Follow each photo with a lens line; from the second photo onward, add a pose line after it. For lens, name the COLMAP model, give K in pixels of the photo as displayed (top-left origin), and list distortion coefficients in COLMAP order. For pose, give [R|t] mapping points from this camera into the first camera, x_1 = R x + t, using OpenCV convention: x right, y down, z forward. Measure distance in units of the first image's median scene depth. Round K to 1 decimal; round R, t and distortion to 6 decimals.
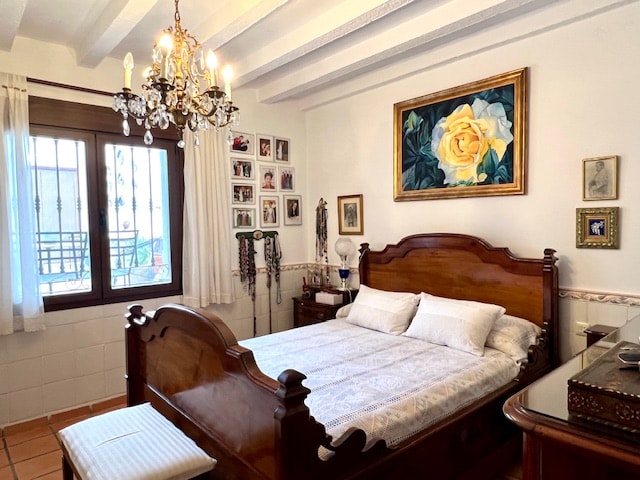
lens RADIAL K [[410.4, 0, 321.9], [0, 410.4, 241.5], [0, 0, 1]] dist [-0.008655, -0.001795]
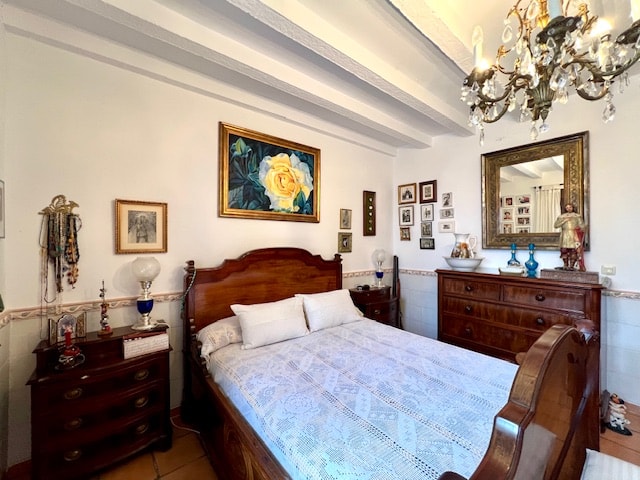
lens RADIAL K [[259.6, 0, 322.7], [0, 259.6, 239.0], [0, 0, 1]] dist [0.003063, 0.000281]
pose [[0.047267, 0.016418, 0.998747, -0.503659], [0.040490, 0.999012, -0.018338, -0.025229], [-0.998061, 0.041306, 0.046556, 0.821014]]
